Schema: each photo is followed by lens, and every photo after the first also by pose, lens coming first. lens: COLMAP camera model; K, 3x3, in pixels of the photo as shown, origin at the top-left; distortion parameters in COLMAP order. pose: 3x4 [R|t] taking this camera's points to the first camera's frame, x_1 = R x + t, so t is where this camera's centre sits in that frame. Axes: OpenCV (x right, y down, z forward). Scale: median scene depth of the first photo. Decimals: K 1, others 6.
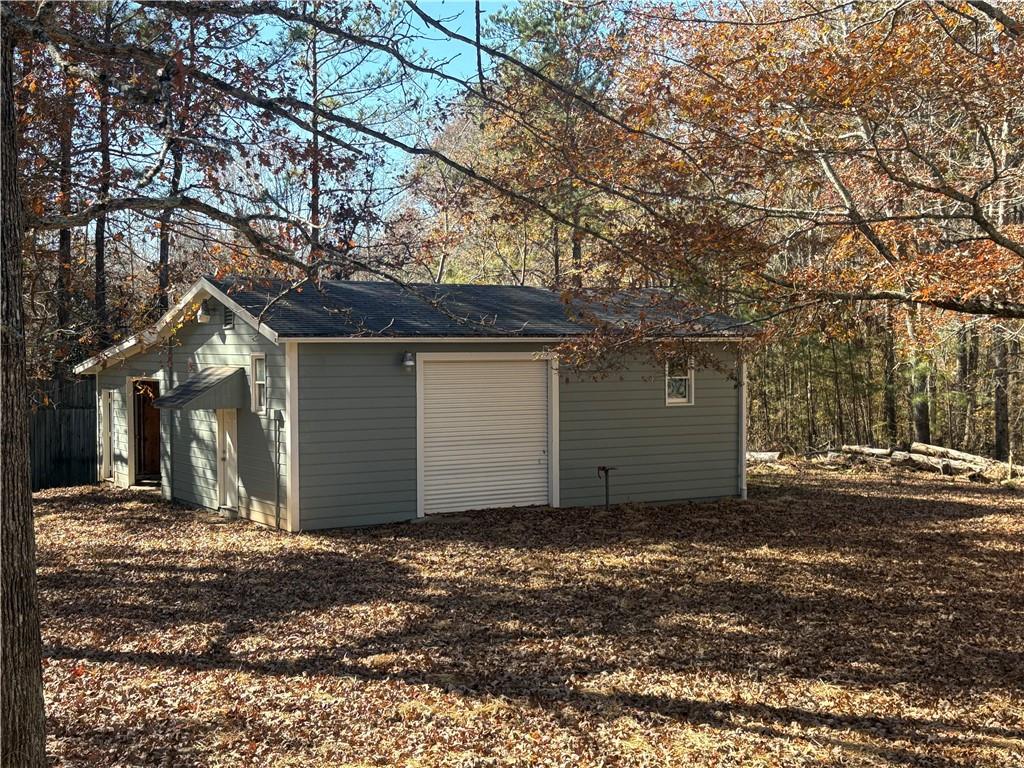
lens RADIAL K [[1303.7, 0, 512.0], [0, 1303.7, 384.0], [0, 0, 1]] dist [0.089378, -0.181279]
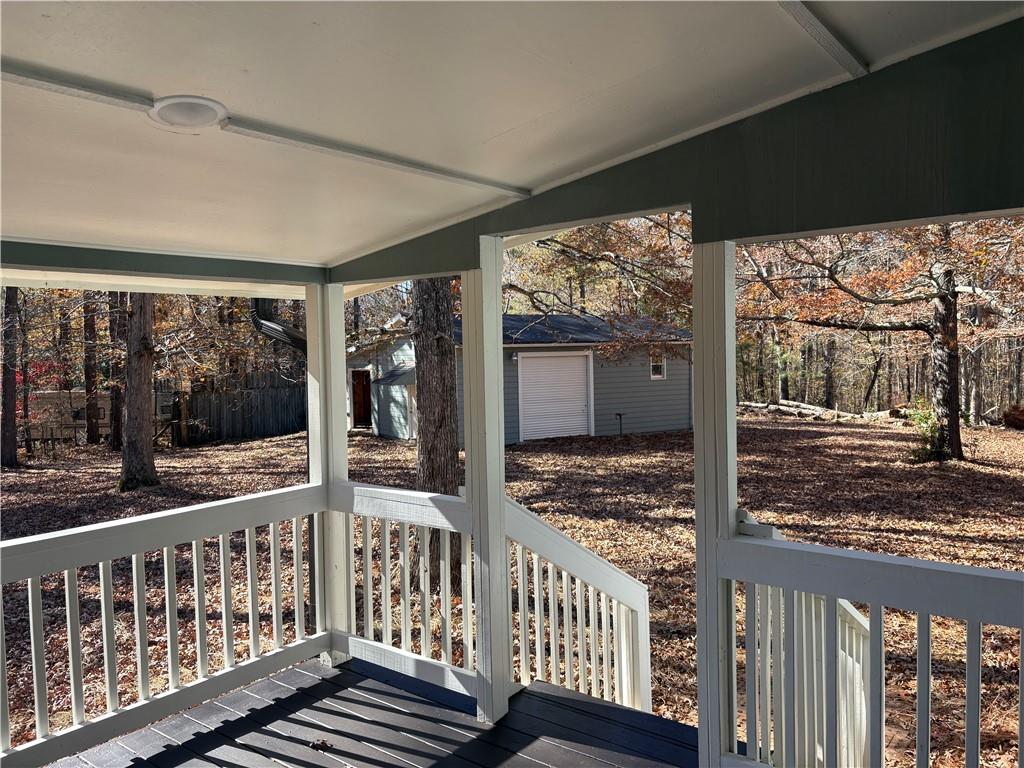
lens RADIAL K [[774.8, 0, 512.0], [0, 774.8, 384.0], [0, 0, 1]] dist [0.005673, -0.007341]
pose [[0.999666, -0.013602, -0.021952, -0.054814], [0.013961, 0.999770, 0.016257, 0.002577], [0.021726, -0.016558, 0.999627, -0.085996]]
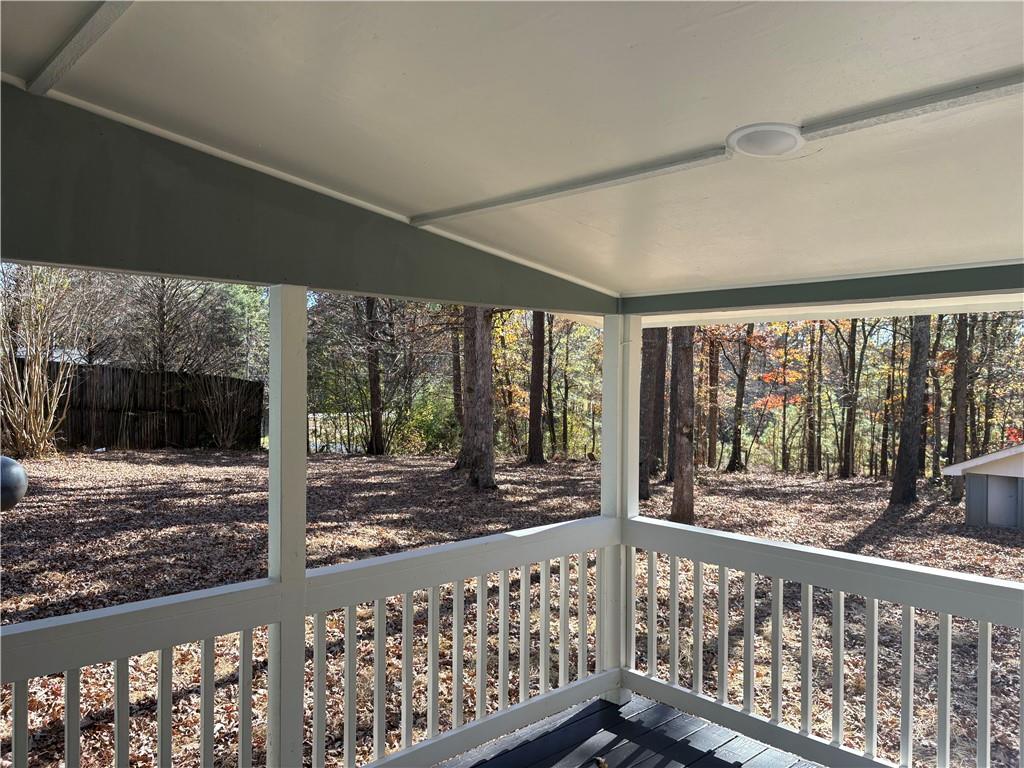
lens RADIAL K [[774.8, 0, 512.0], [0, 774.8, 384.0], [0, 0, 1]] dist [0.005673, -0.007341]
pose [[-0.173512, 0.015511, -0.984710, 0.788122], [-0.030524, 0.999311, 0.021119, -0.048959], [0.984359, 0.033722, -0.172919, 1.097500]]
